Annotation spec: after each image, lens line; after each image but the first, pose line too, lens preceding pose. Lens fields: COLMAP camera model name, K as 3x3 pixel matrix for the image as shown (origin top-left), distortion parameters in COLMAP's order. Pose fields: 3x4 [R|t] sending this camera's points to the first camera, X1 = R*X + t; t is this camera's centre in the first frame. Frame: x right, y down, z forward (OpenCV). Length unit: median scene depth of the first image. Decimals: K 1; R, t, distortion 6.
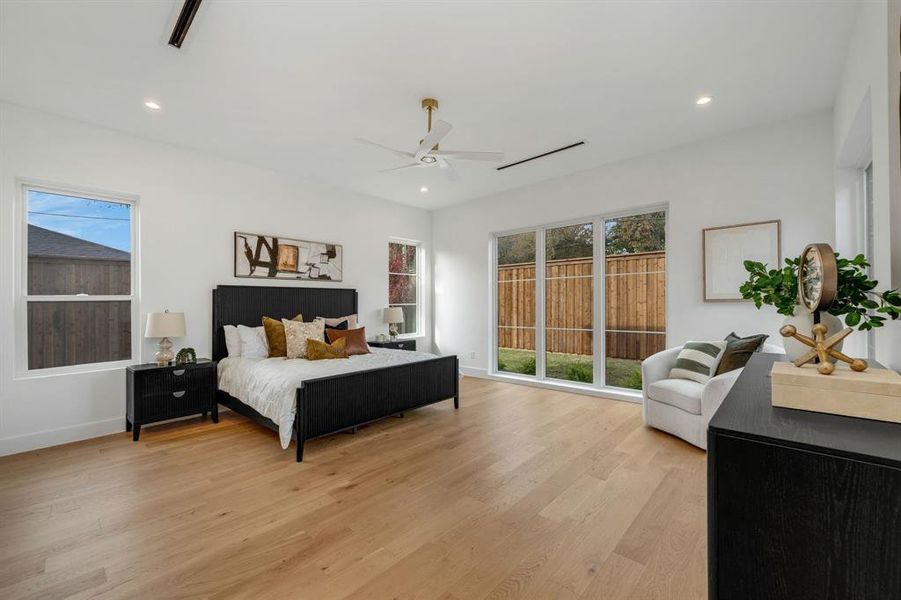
lens RADIAL K [[358.5, 0, 450.3], [0, 358.5, 302.1], [0, 0, 1]] dist [-0.002500, 0.000550]
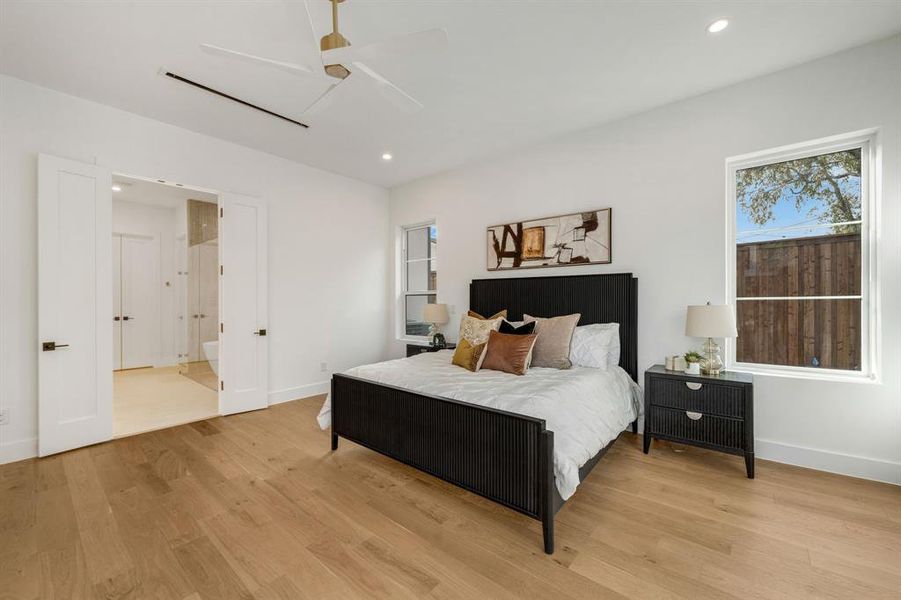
lens RADIAL K [[358.5, 0, 457.0], [0, 358.5, 294.3], [0, 0, 1]] dist [-0.002500, 0.000550]
pose [[0.046274, 0.003413, -0.998923, 0.393630], [0.011822, 0.999922, 0.003964, -0.007393], [0.998859, -0.011993, 0.046230, 0.802346]]
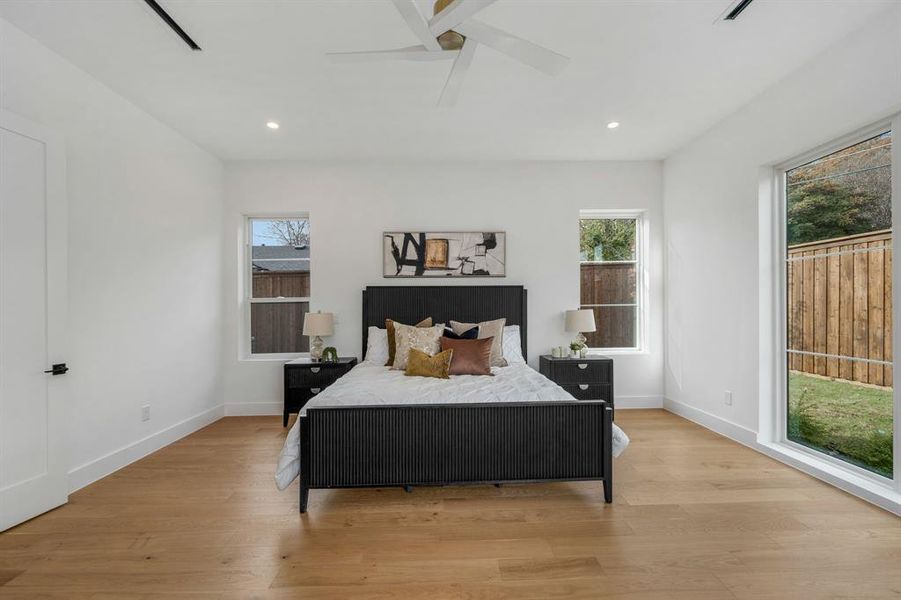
lens RADIAL K [[358.5, 0, 453.8], [0, 358.5, 296.6], [0, 0, 1]] dist [-0.002500, 0.000550]
pose [[0.693193, -0.011386, -0.720662, 0.225288], [0.004873, 0.999926, -0.011111, -0.005486], [0.720736, 0.004190, 0.693197, 0.423729]]
